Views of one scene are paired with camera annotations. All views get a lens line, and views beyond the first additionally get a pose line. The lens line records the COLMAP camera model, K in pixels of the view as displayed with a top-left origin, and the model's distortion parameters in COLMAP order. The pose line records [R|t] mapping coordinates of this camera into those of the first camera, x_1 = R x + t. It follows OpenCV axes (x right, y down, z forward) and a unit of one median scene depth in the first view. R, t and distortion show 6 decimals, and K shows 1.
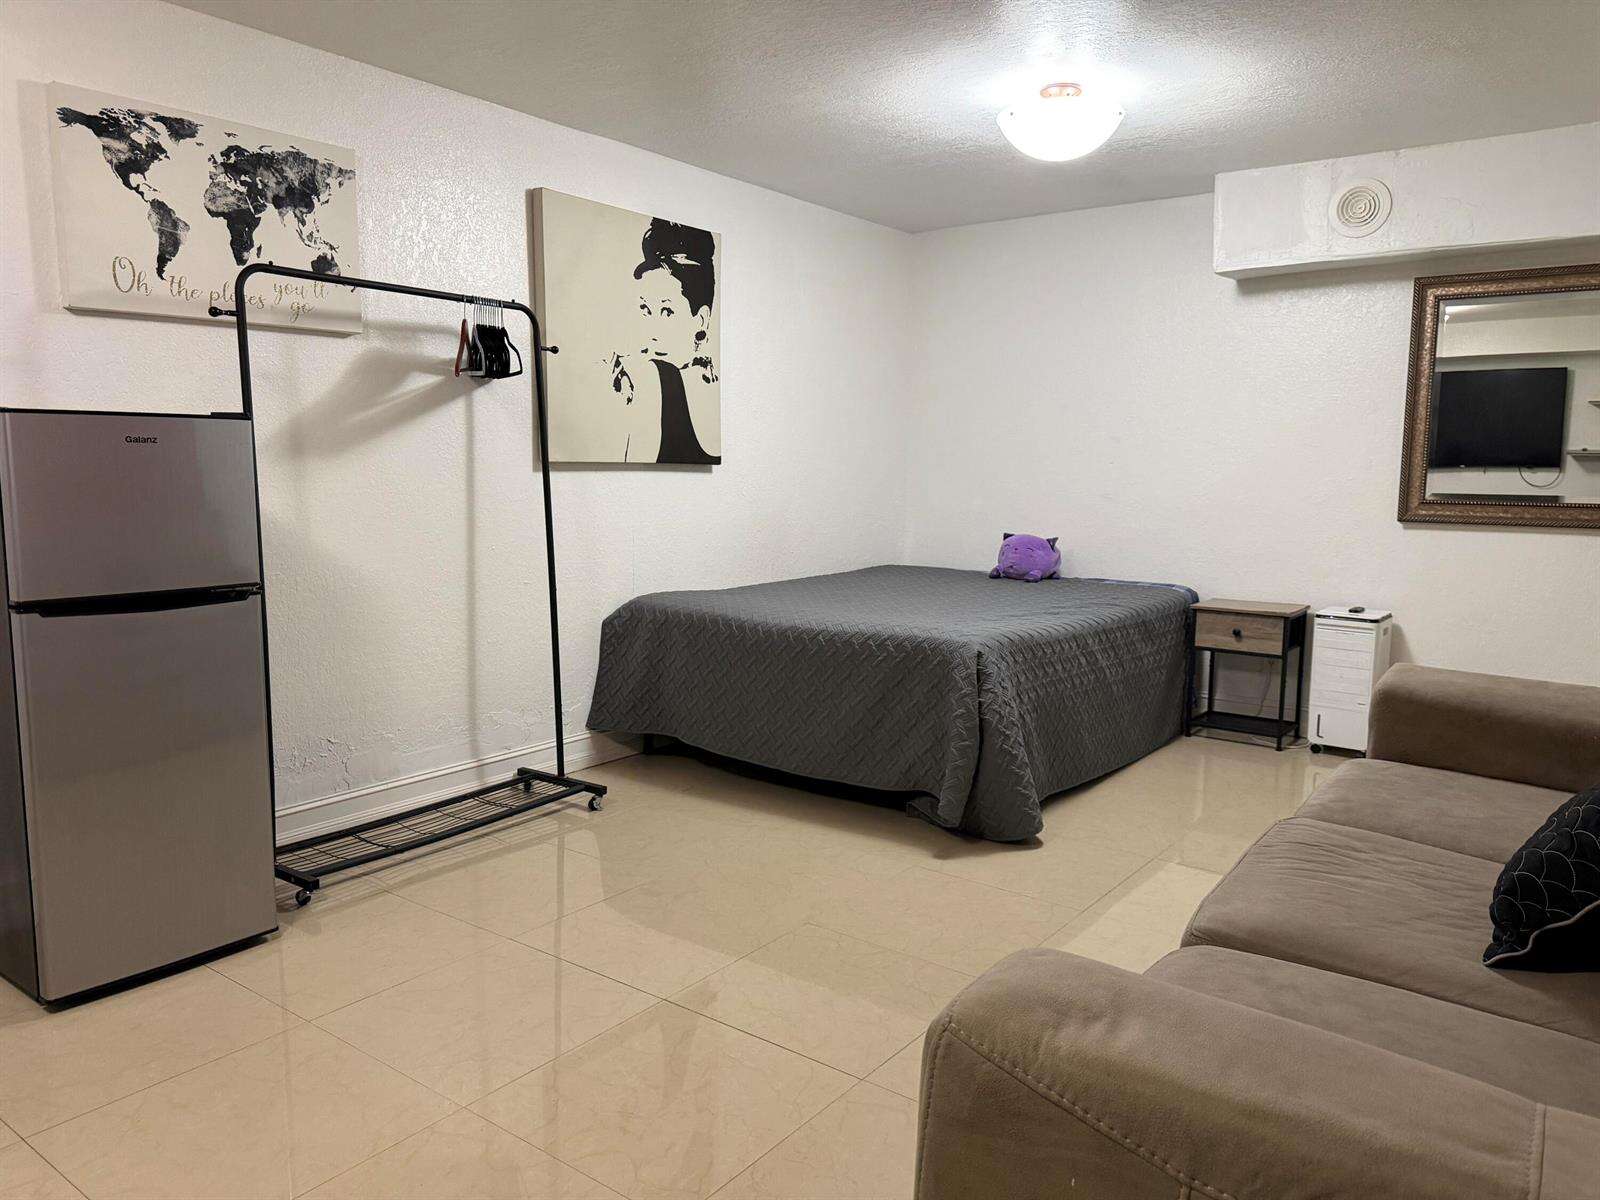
lens RADIAL K [[1120.4, 0, 788.4], [0, 1120.4, 603.5], [0, 0, 1]] dist [0.134039, -0.200567]
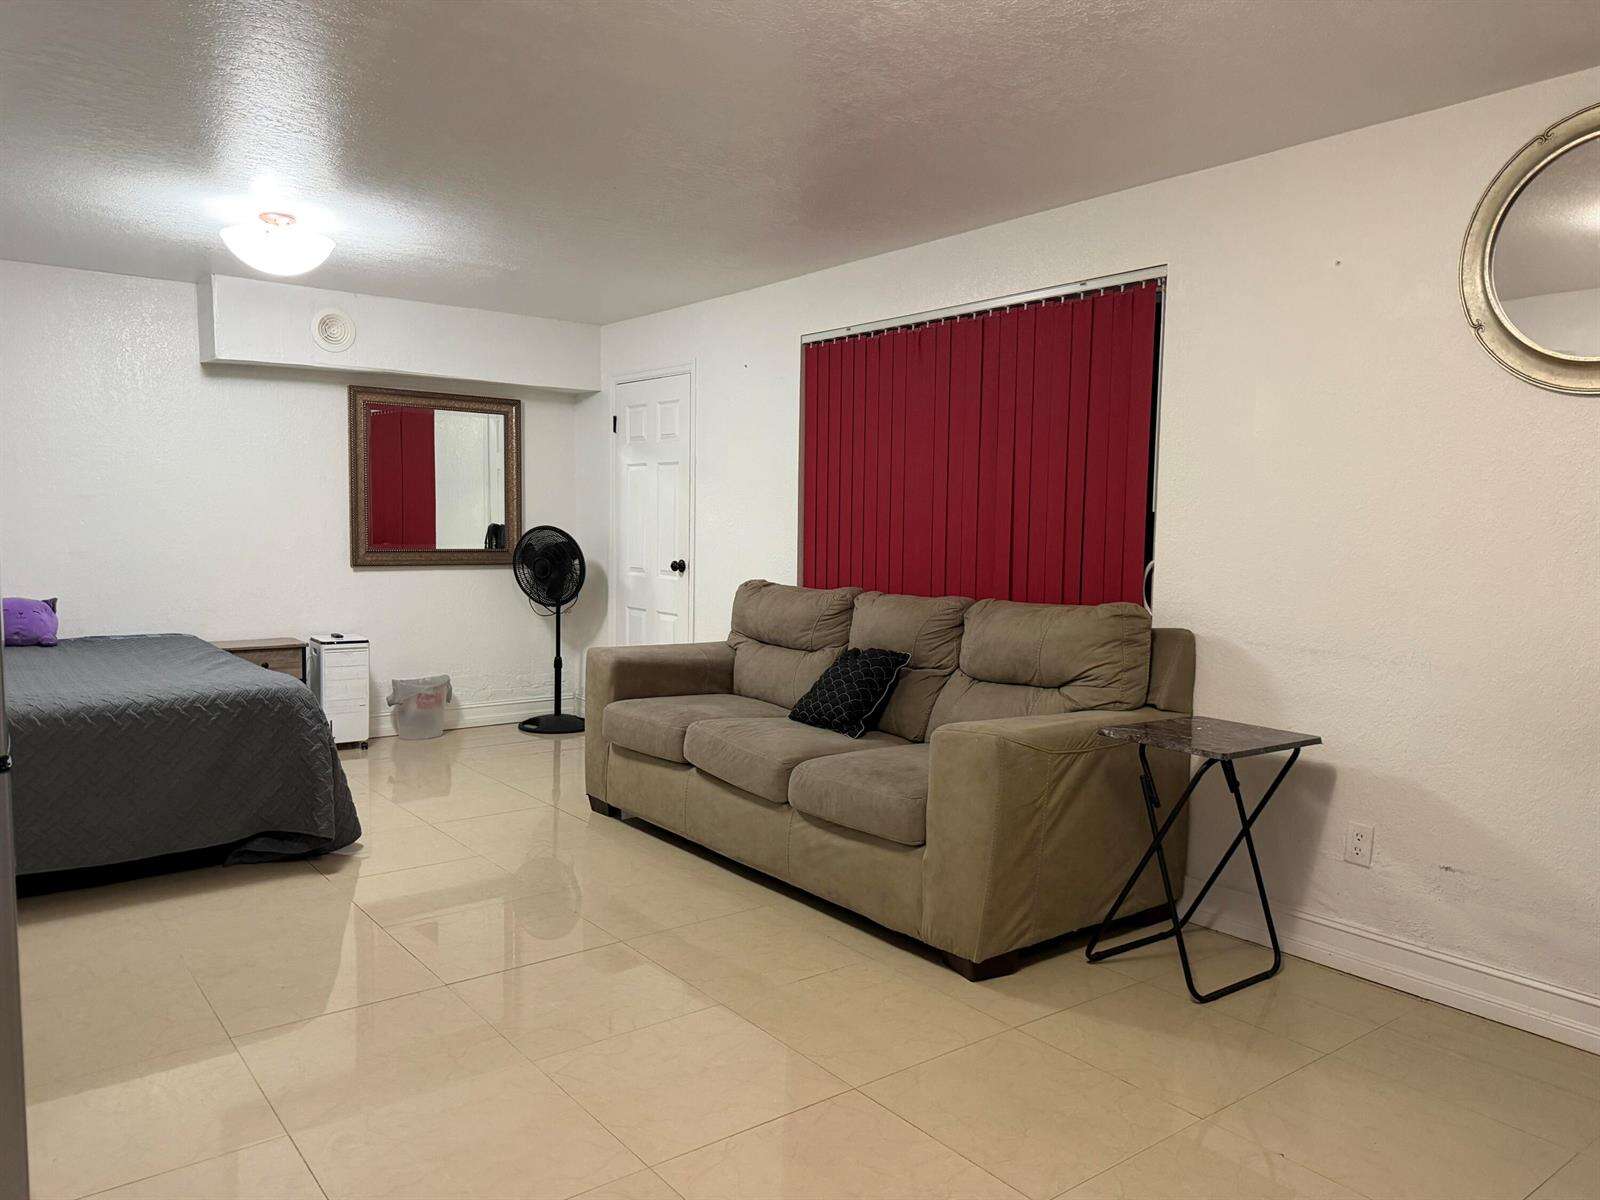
lens RADIAL K [[1120.4, 0, 788.4], [0, 1120.4, 603.5], [0, 0, 1]] dist [0.134039, -0.200567]
pose [[0.282487, -0.078275, 0.956072, -0.712483], [0.108050, 0.992919, 0.049367, -0.047136], [-0.953167, 0.089358, 0.288944, 0.169389]]
